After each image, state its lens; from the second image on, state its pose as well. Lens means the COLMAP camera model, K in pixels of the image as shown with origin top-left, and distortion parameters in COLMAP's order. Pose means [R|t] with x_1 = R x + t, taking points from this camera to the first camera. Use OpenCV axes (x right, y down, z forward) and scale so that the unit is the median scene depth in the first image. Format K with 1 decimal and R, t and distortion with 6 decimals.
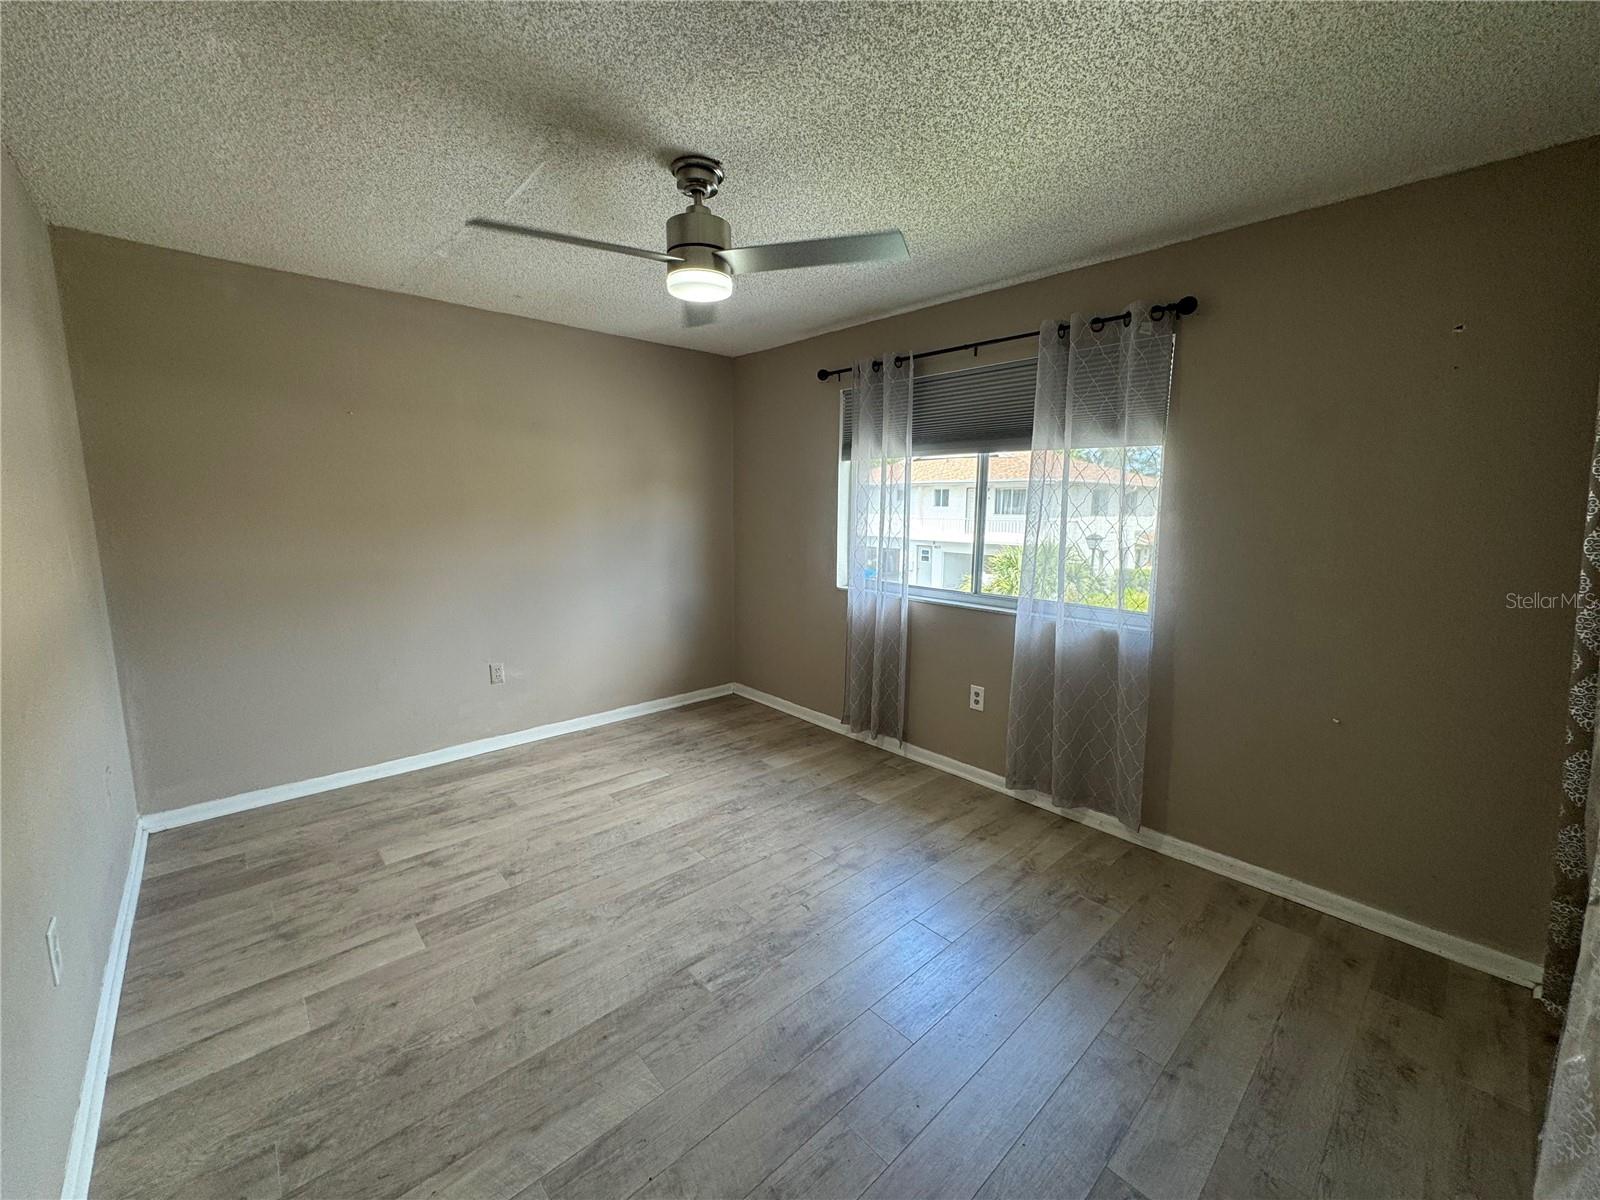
lens RADIAL K [[640.8, 0, 803.1], [0, 640.8, 592.1], [0, 0, 1]] dist [-0.001003, -0.000821]
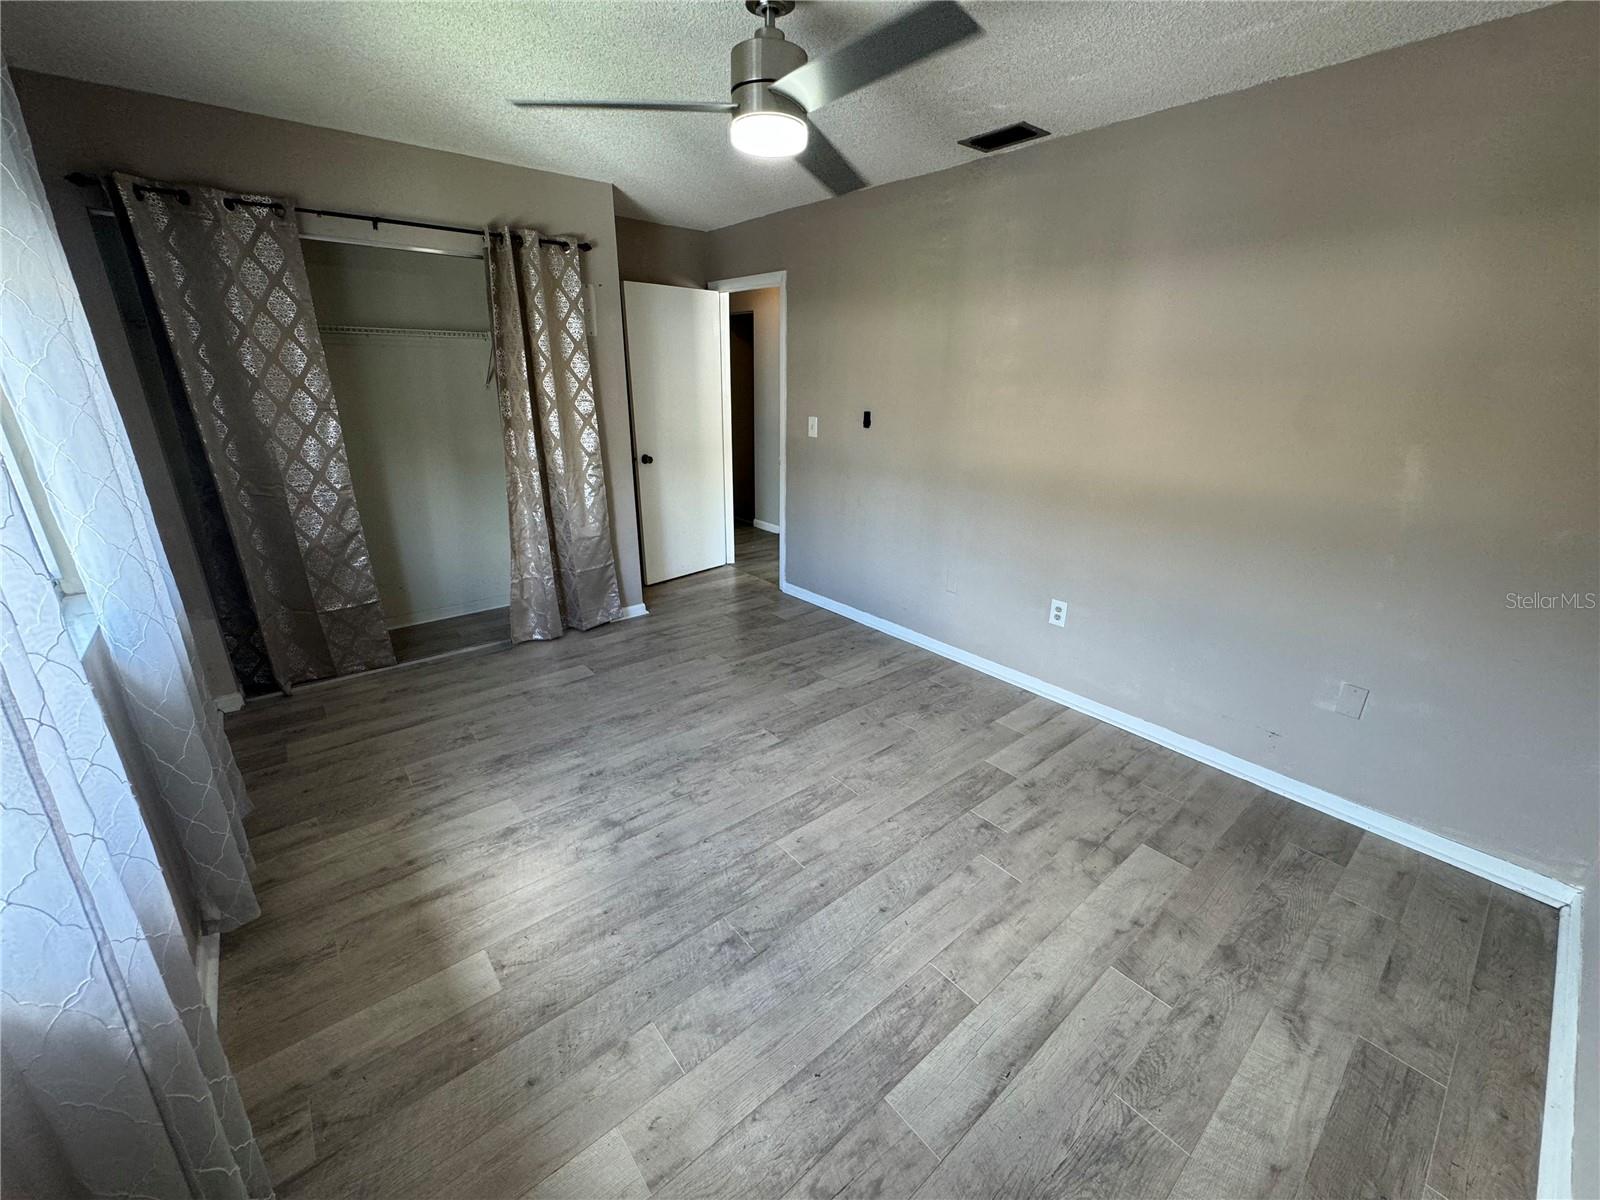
lens RADIAL K [[640.8, 0, 801.1], [0, 640.8, 595.6], [0, 0, 1]] dist [-0.001003, -0.000821]
pose [[-0.998381, -0.039980, 0.040448, -0.215969], [-0.017257, 0.890641, 0.454380, -0.266496], [-0.054190, 0.452946, -0.889889, 1.679646]]
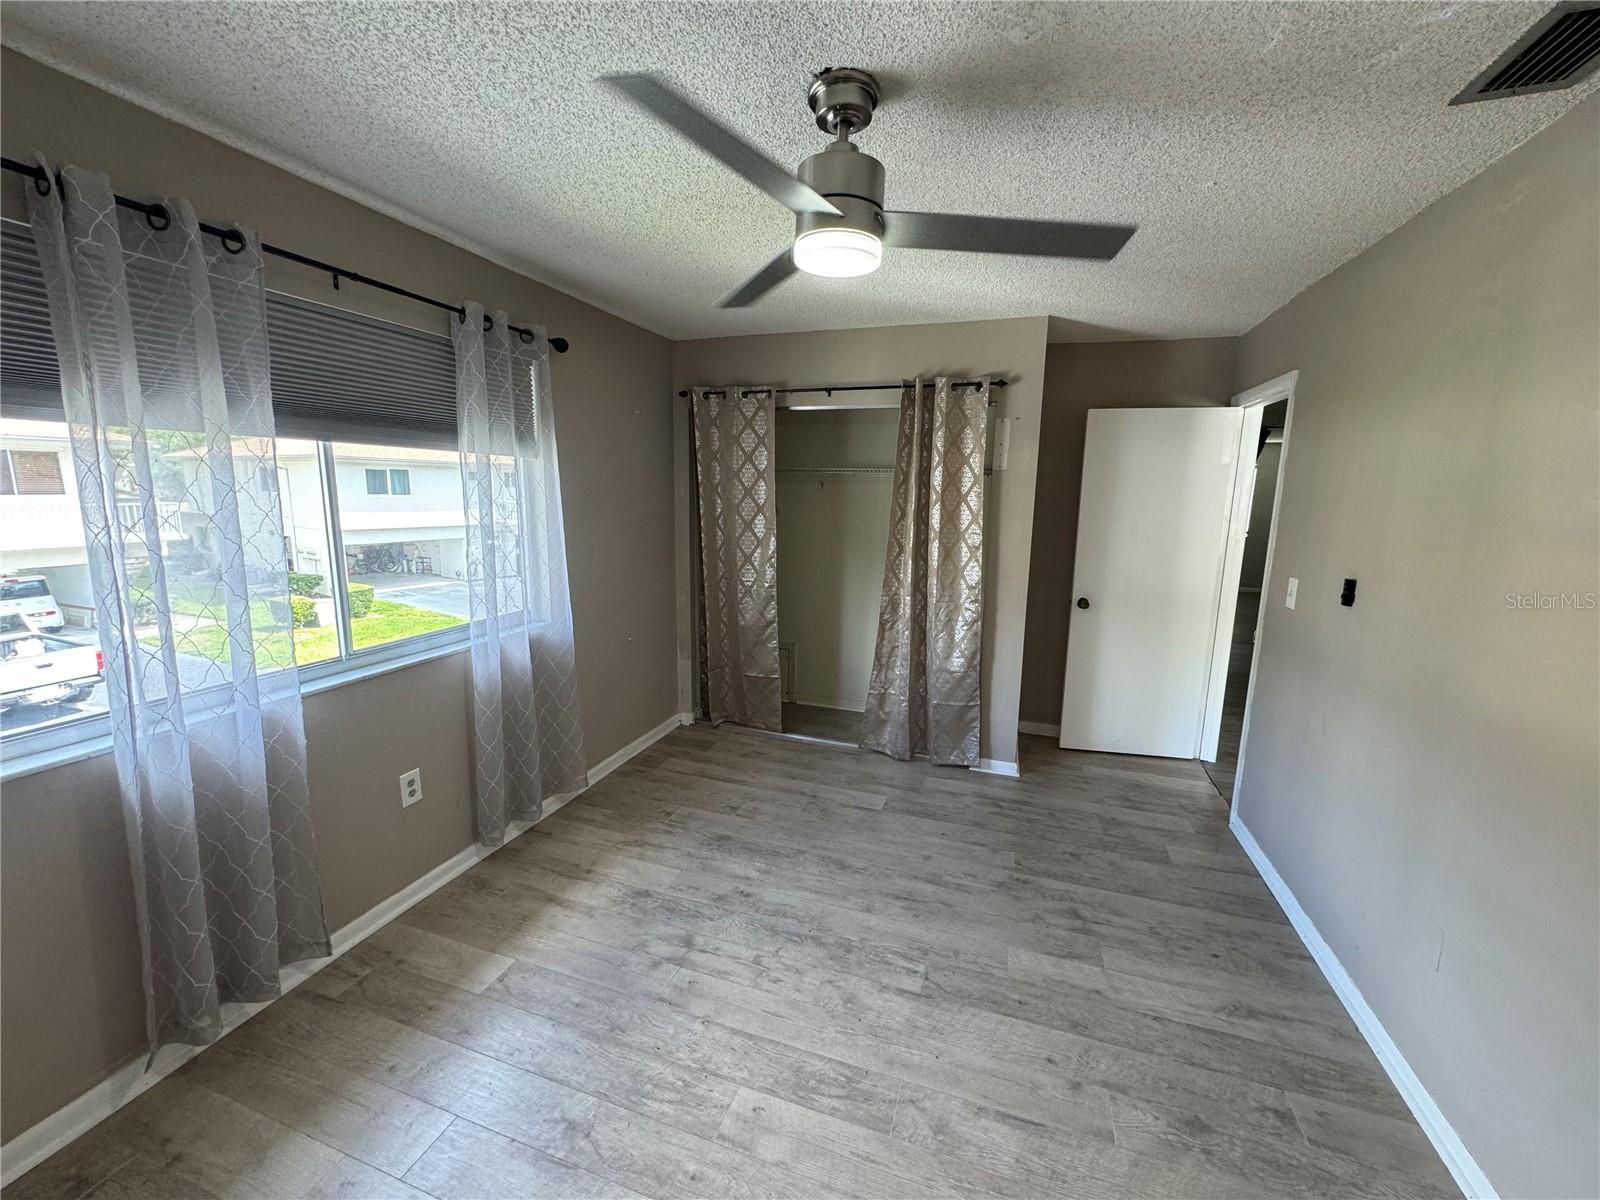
lens RADIAL K [[640.8, 0, 799.5], [0, 640.8, 592.4], [0, 0, 1]] dist [-0.001003, -0.000821]
pose [[-0.473664, -0.162307, 0.865621, -0.698331], [0.095756, 0.967554, 0.233817, -0.231642], [-0.875485, 0.193639, -0.442753, 1.196725]]
